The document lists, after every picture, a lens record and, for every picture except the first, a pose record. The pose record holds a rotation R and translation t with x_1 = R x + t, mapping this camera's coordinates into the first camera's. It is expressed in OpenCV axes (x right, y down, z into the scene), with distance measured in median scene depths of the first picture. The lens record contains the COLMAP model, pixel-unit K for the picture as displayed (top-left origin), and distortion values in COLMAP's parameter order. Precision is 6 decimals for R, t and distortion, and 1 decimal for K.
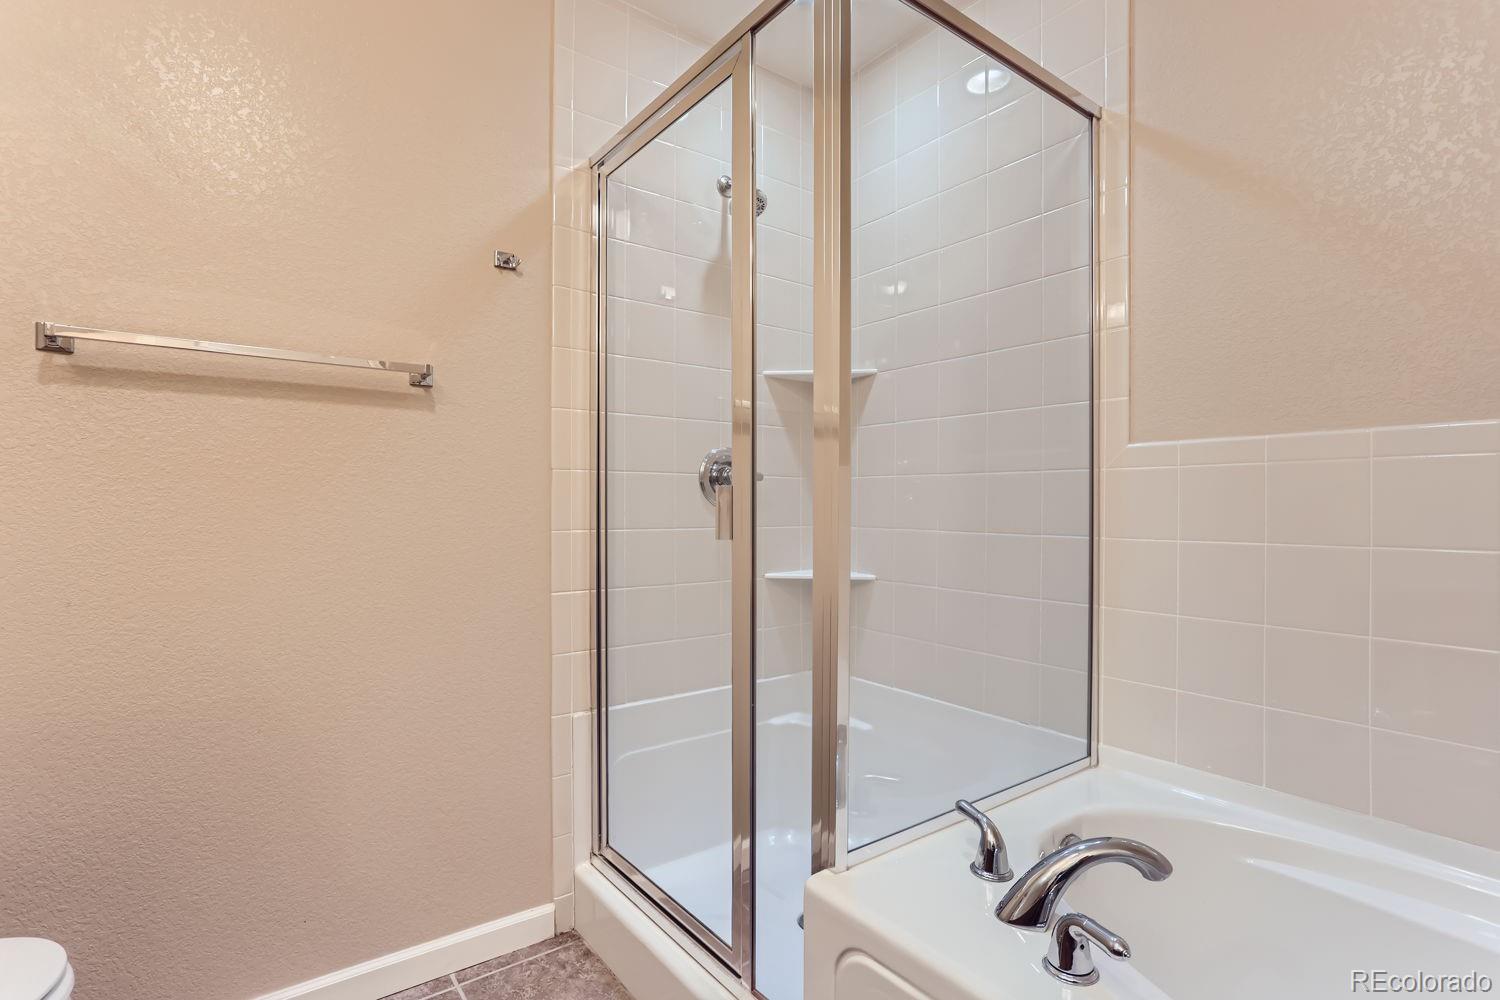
lens RADIAL K [[732.2, 0, 758.4], [0, 732.2, 504.1], [0, 0, 1]] dist [-0.017102, 0.002218]
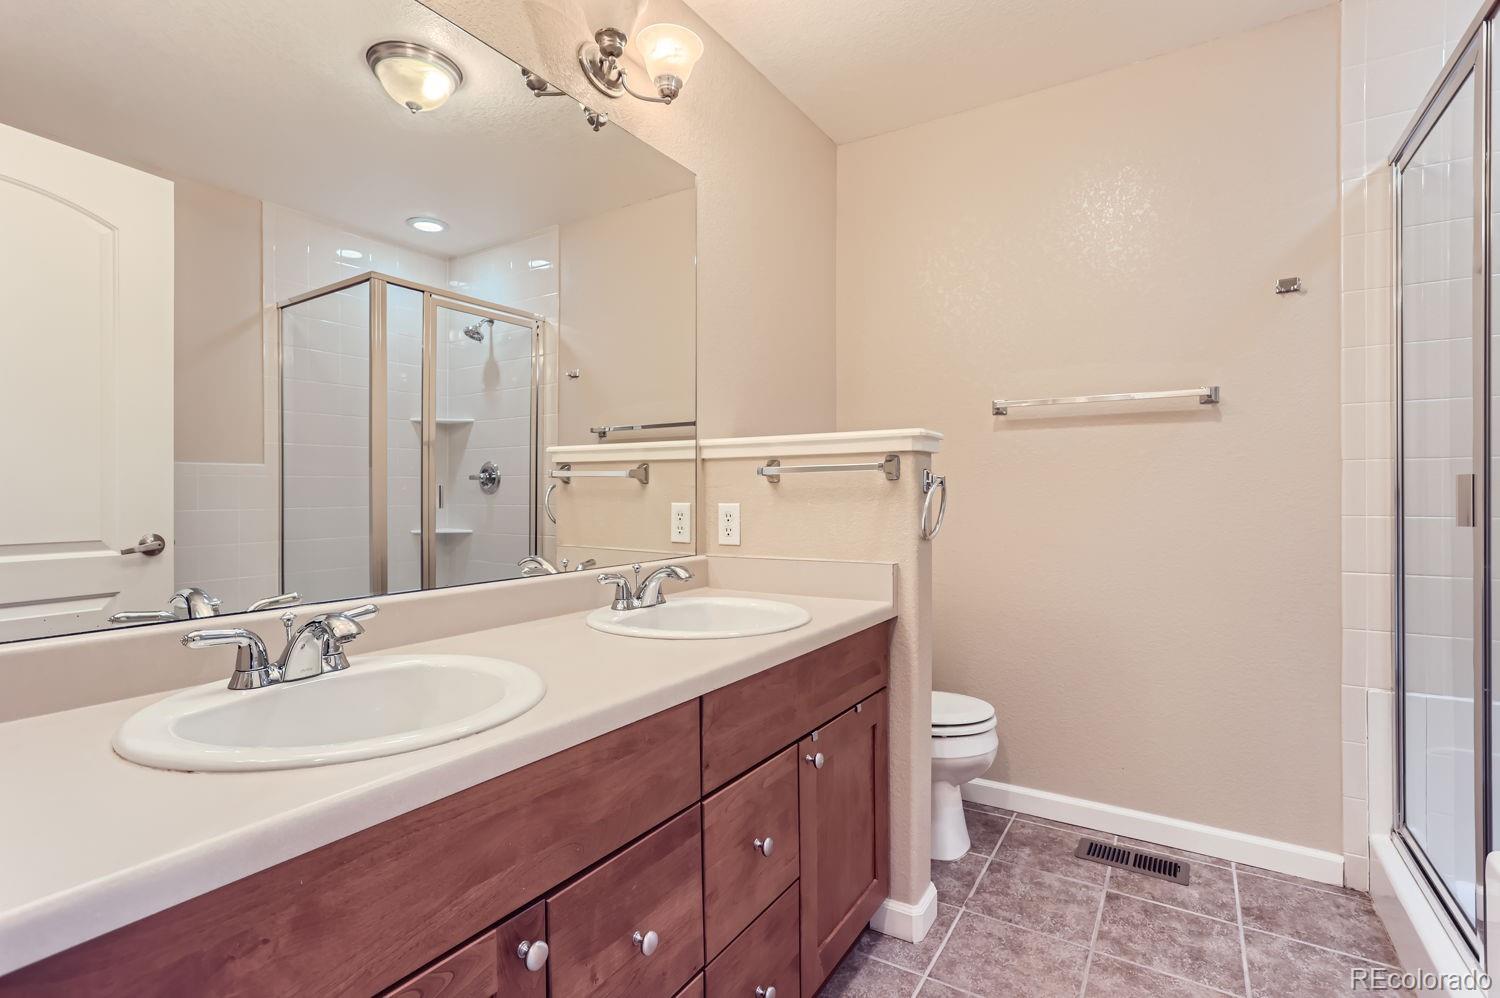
lens RADIAL K [[732.2, 0, 749.7], [0, 732.2, 513.0], [0, 0, 1]] dist [-0.017102, 0.002218]
pose [[0.362119, 0.017780, -0.931962, 0.419055], [0.006195, 0.999750, 0.021481, 0.003439], [0.932111, -0.013553, 0.361918, -0.229165]]
